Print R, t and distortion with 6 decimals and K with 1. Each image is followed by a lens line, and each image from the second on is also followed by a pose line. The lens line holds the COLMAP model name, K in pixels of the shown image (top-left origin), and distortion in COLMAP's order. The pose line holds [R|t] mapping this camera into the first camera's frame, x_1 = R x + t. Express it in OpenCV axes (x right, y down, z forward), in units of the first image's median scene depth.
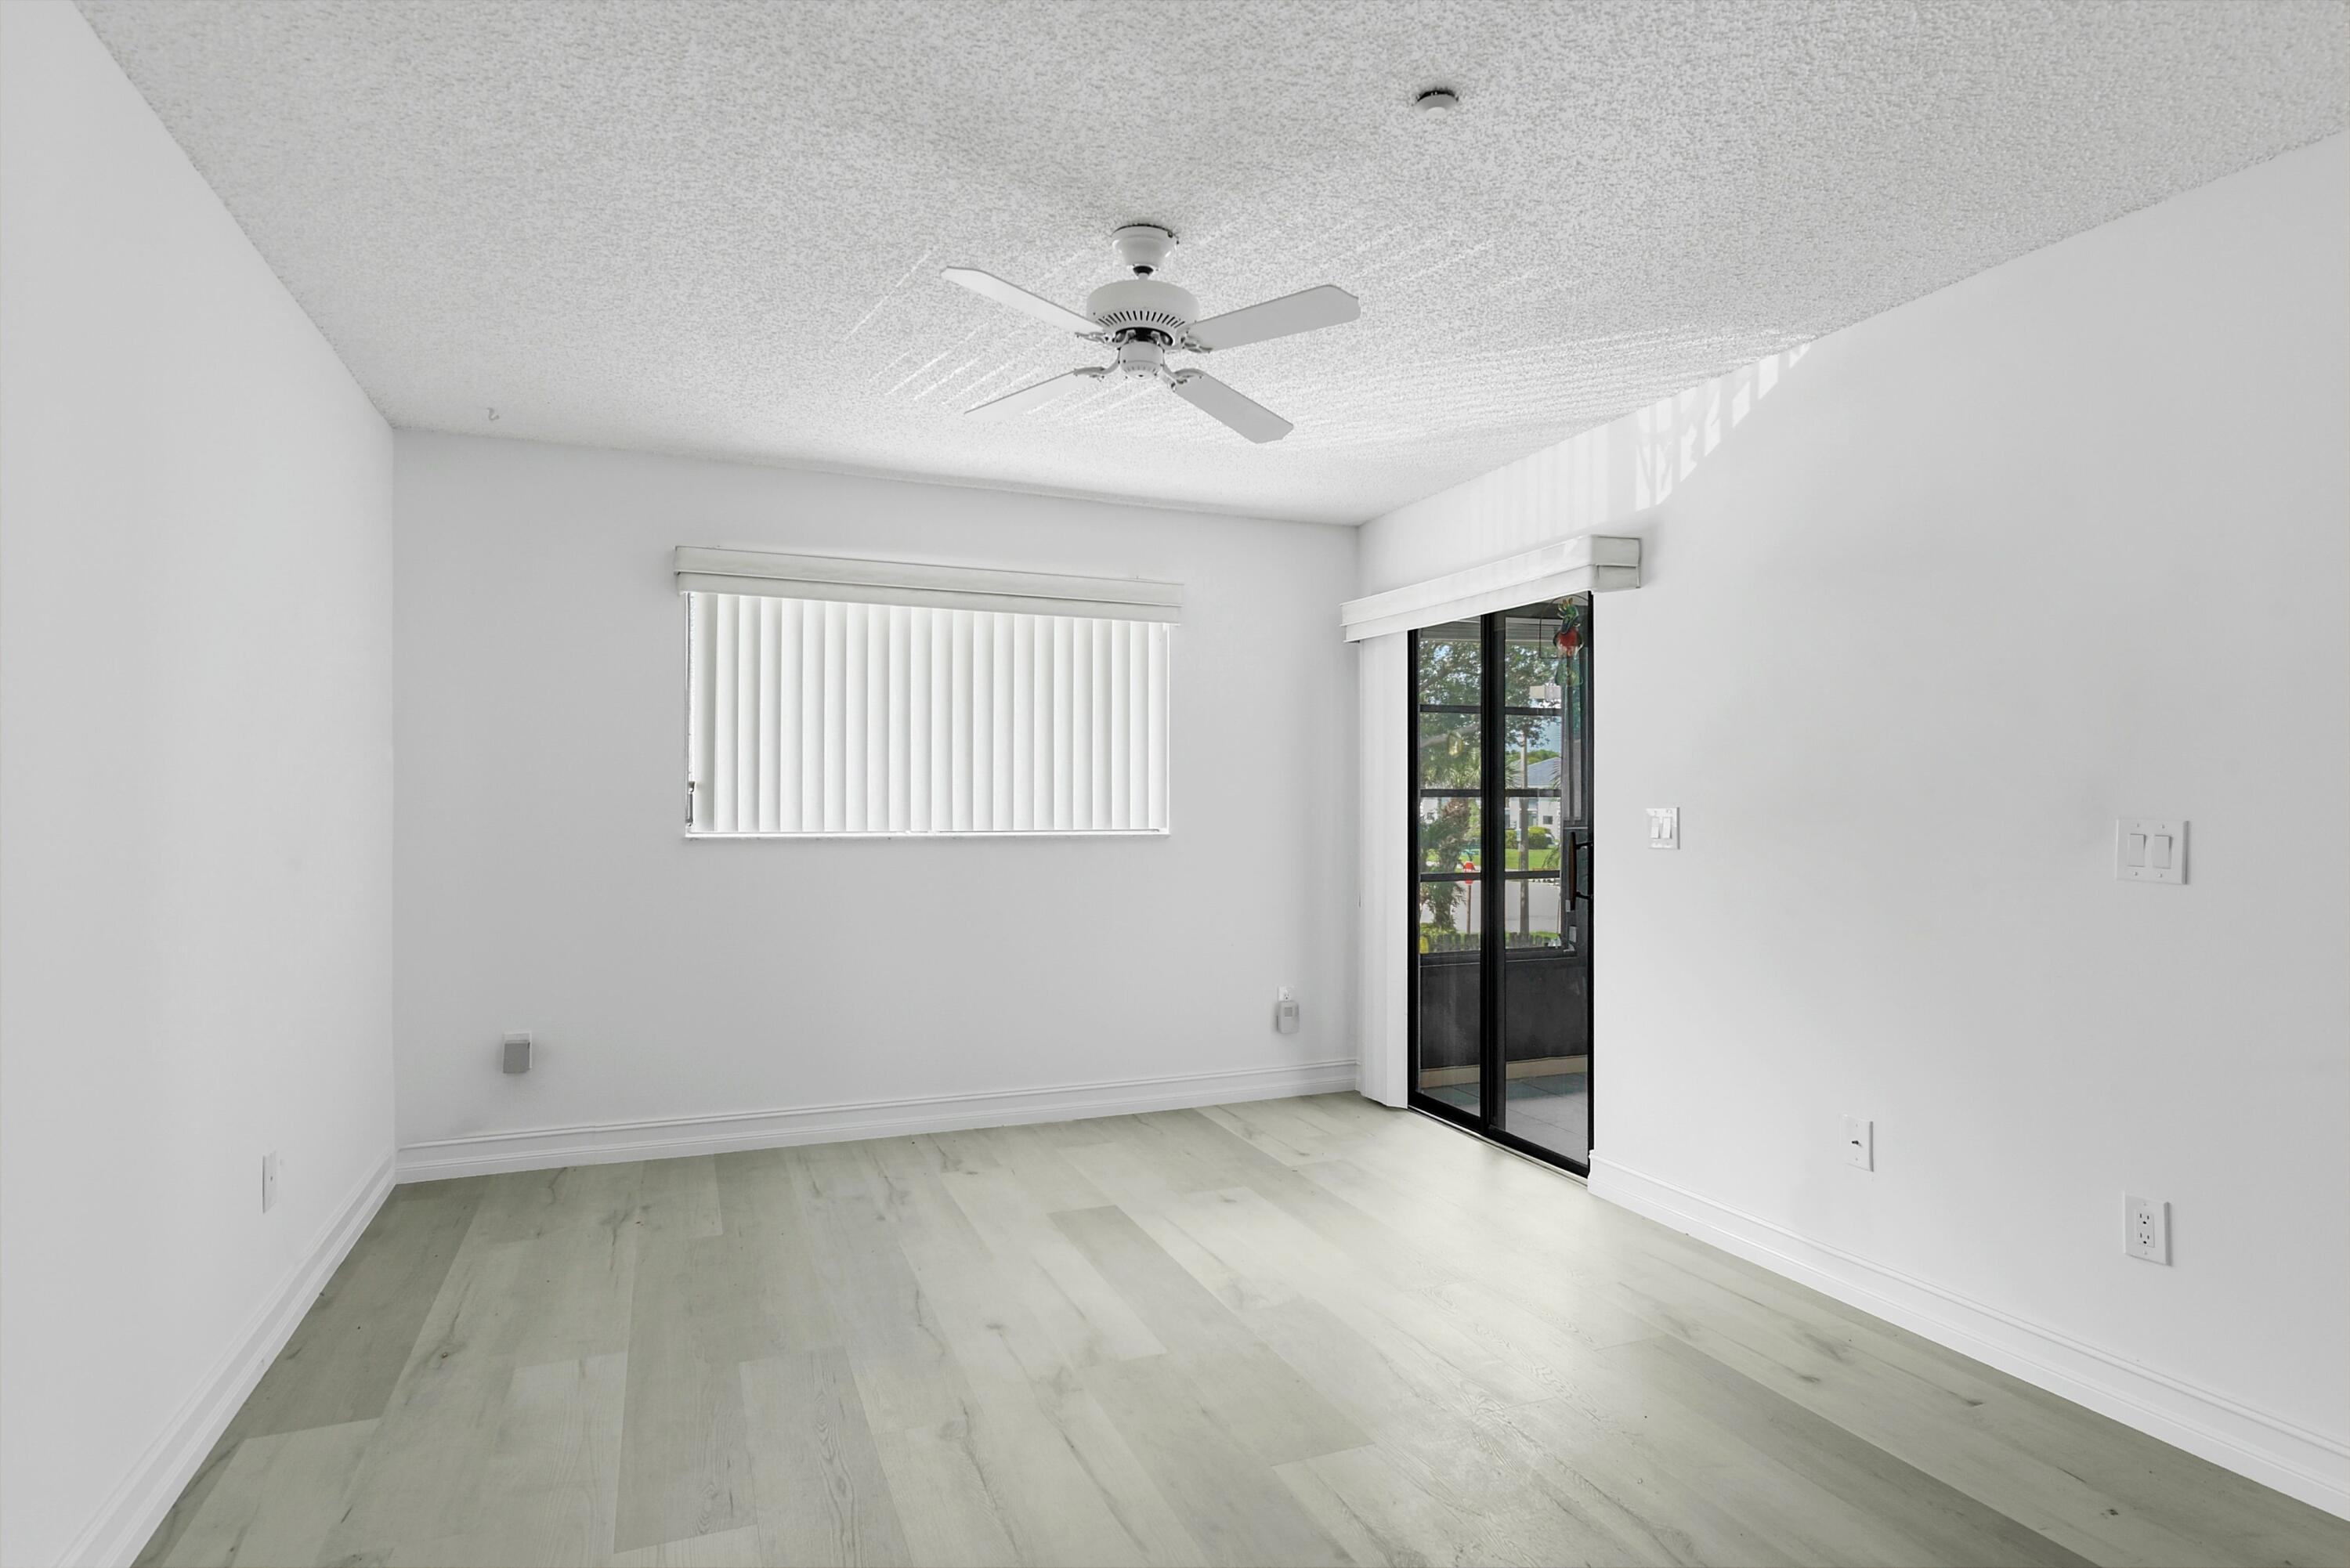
lens RADIAL K [[1252.3, 0, 1167.5], [0, 1252.3, 776.2], [0, 0, 1]] dist [-0.001888, -0.001298]
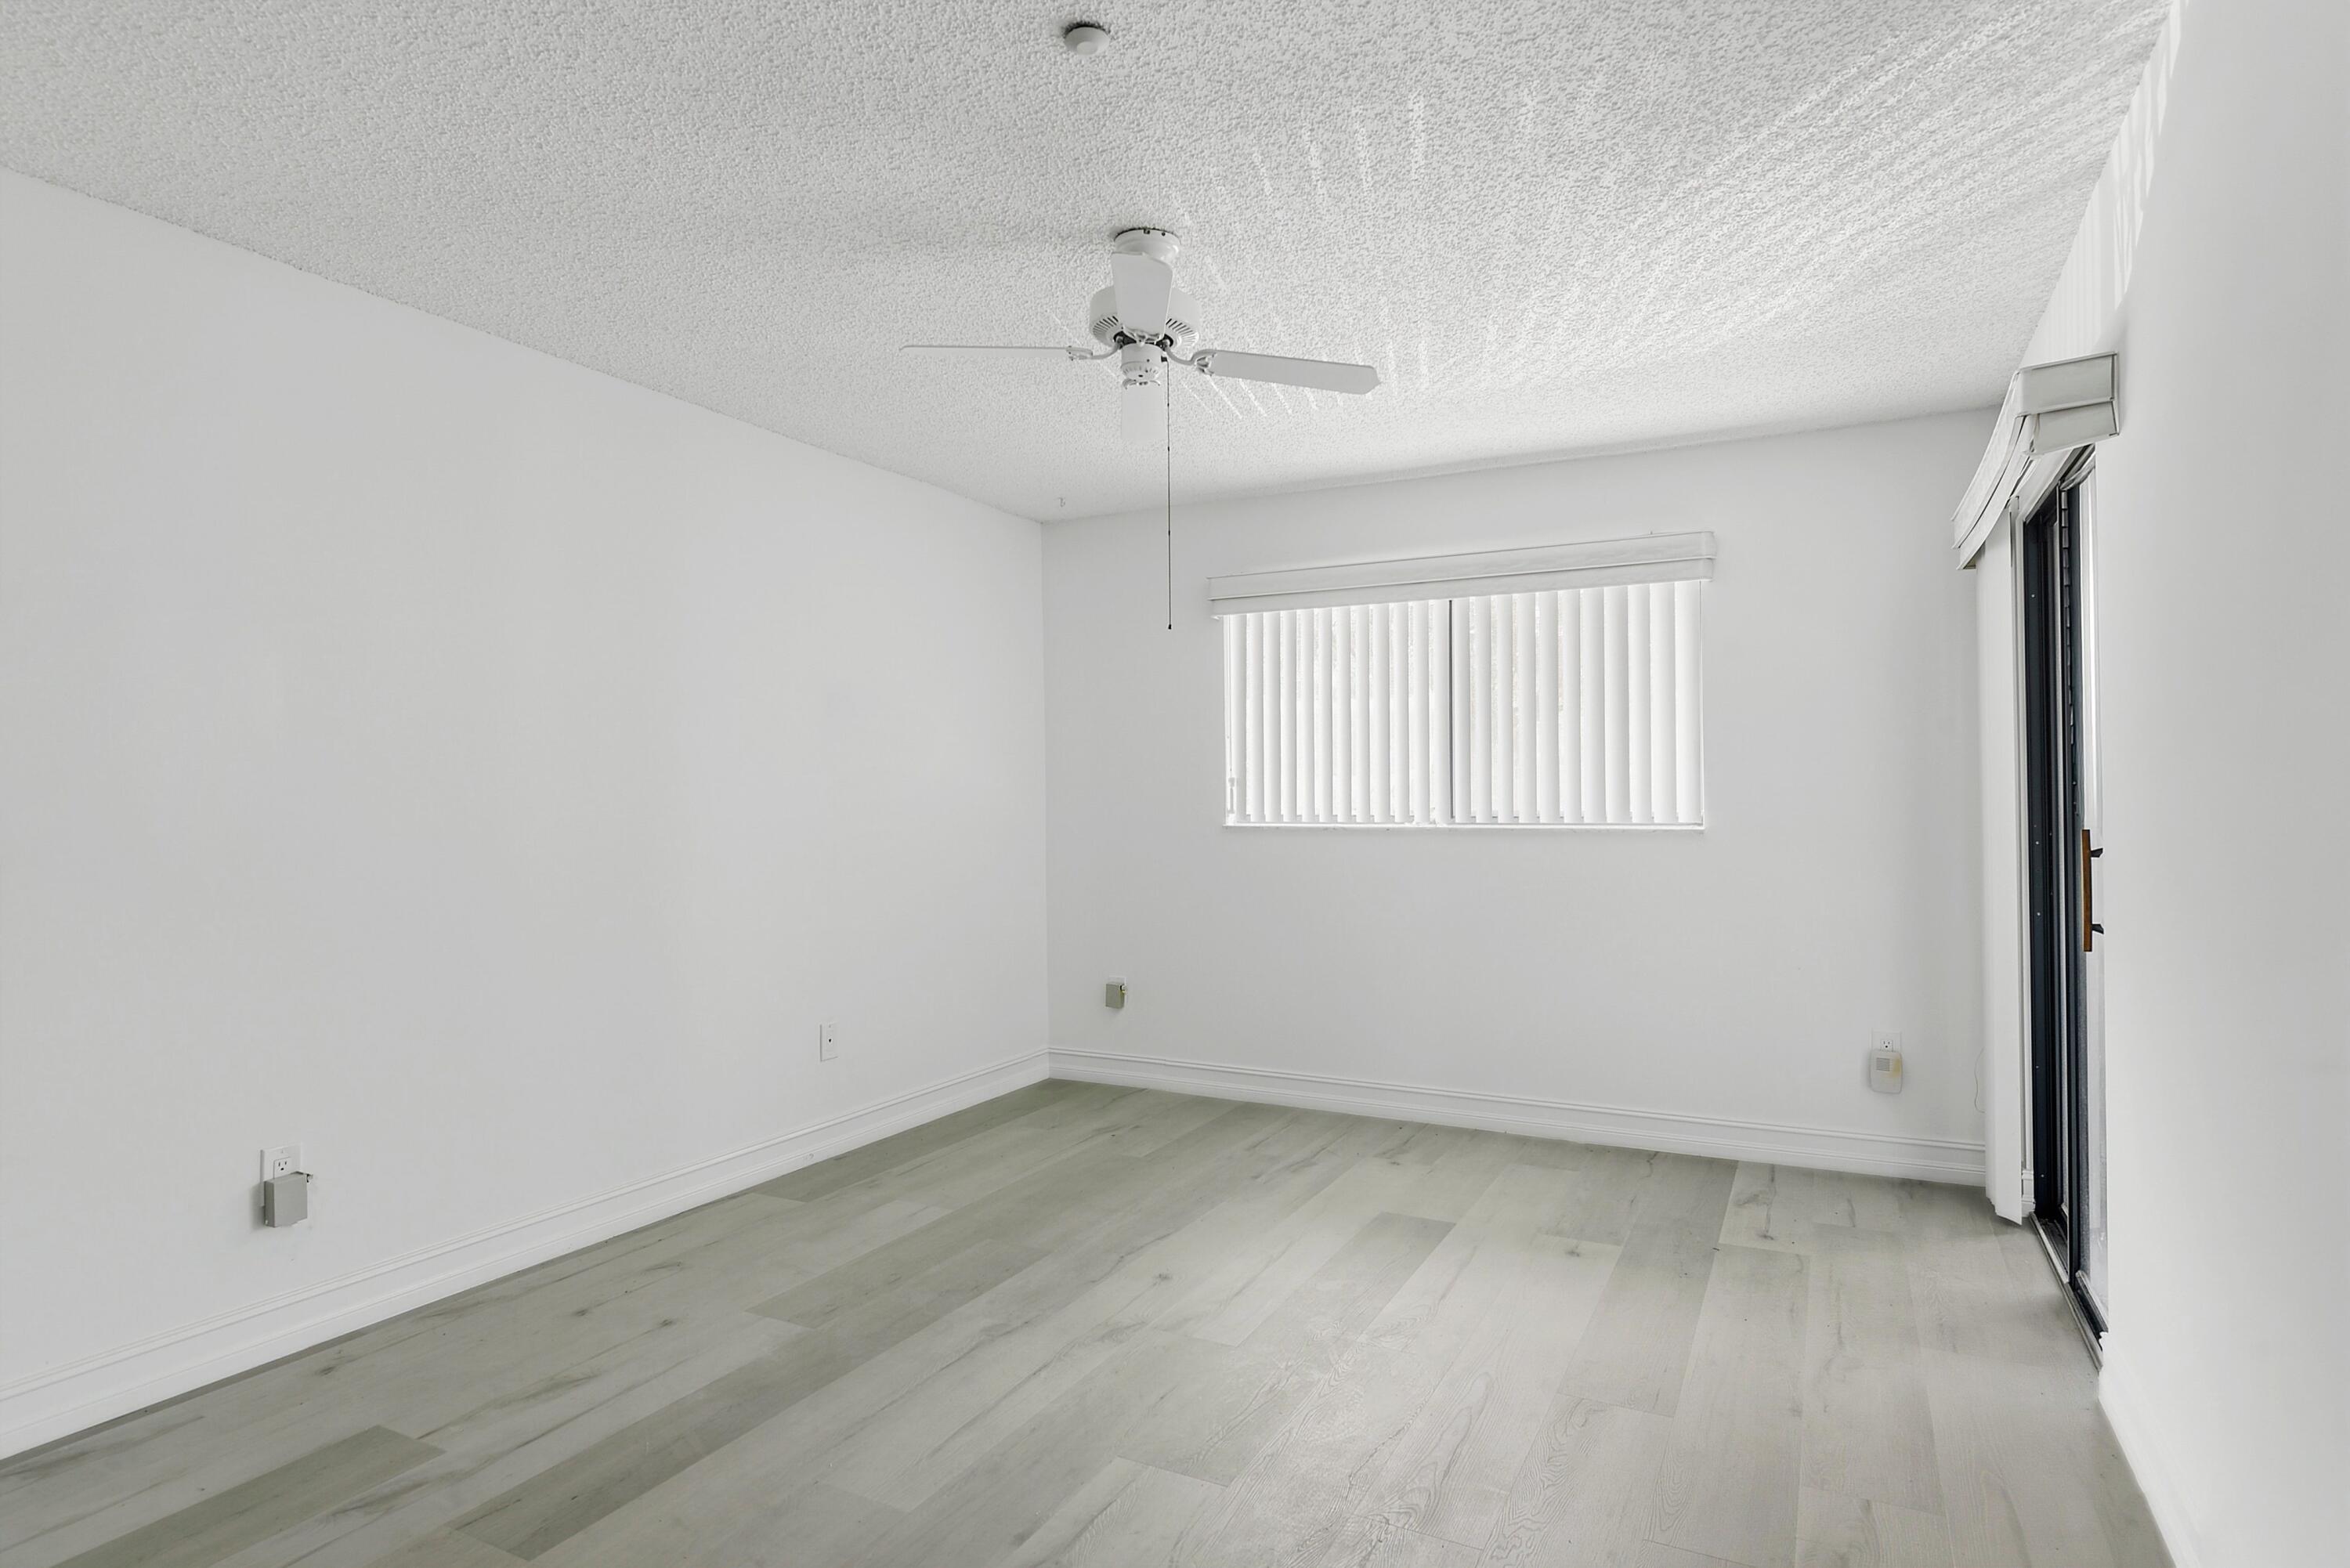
lens RADIAL K [[1237.0, 0, 1177.8], [0, 1237.0, 764.8], [0, 0, 1]] dist [-0.000792, -0.000720]
pose [[0.649146, -0.027751, -0.760158, 0.510322], [0.019000, 0.999614, -0.020267, 0.016657], [0.760427, -0.001287, 0.649422, 0.238622]]
